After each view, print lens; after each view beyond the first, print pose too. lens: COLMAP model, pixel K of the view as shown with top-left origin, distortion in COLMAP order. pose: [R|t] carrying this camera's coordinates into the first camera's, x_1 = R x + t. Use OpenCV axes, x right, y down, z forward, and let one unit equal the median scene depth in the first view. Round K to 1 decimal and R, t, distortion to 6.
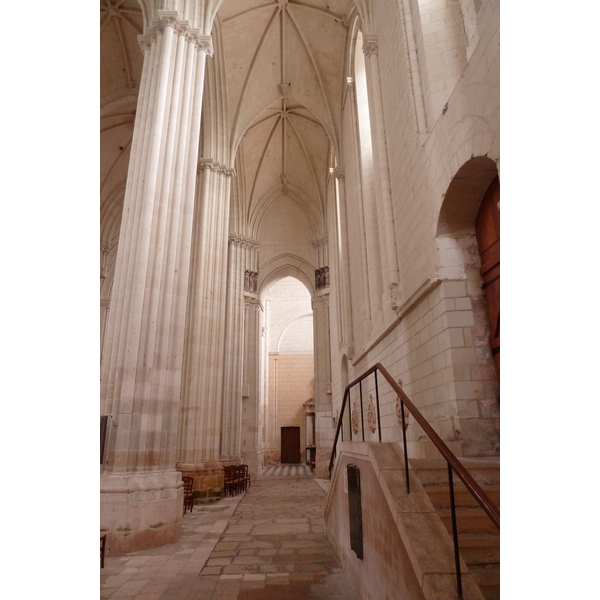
lens RADIAL K [[423.8, 0, 300.0], [0, 423.8, 300.0], [0, 0, 1]] dist [-0.041304, -0.000712]
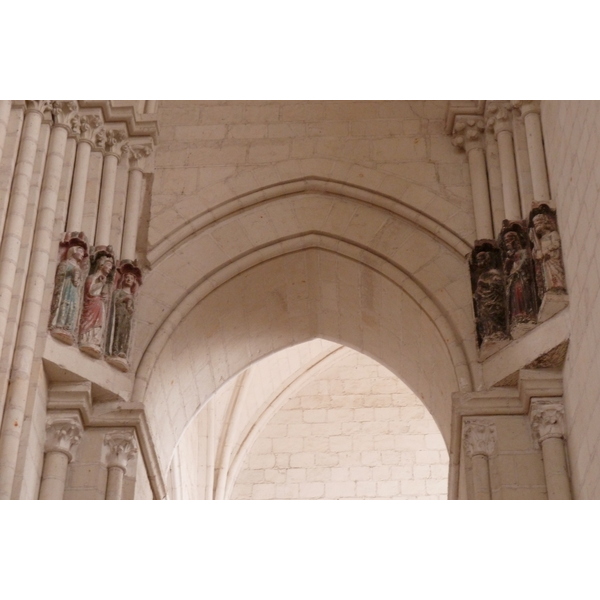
lens RADIAL K [[1380.5, 0, 300.0], [0, 1380.5, 300.0], [0, 0, 1]] dist [0.007375, 0.086010]
pose [[0.999014, -0.002674, -0.044321, -0.008987], [-0.012539, 0.940566, -0.339380, 0.143664], [0.042594, 0.339601, 0.939605, 0.481291]]
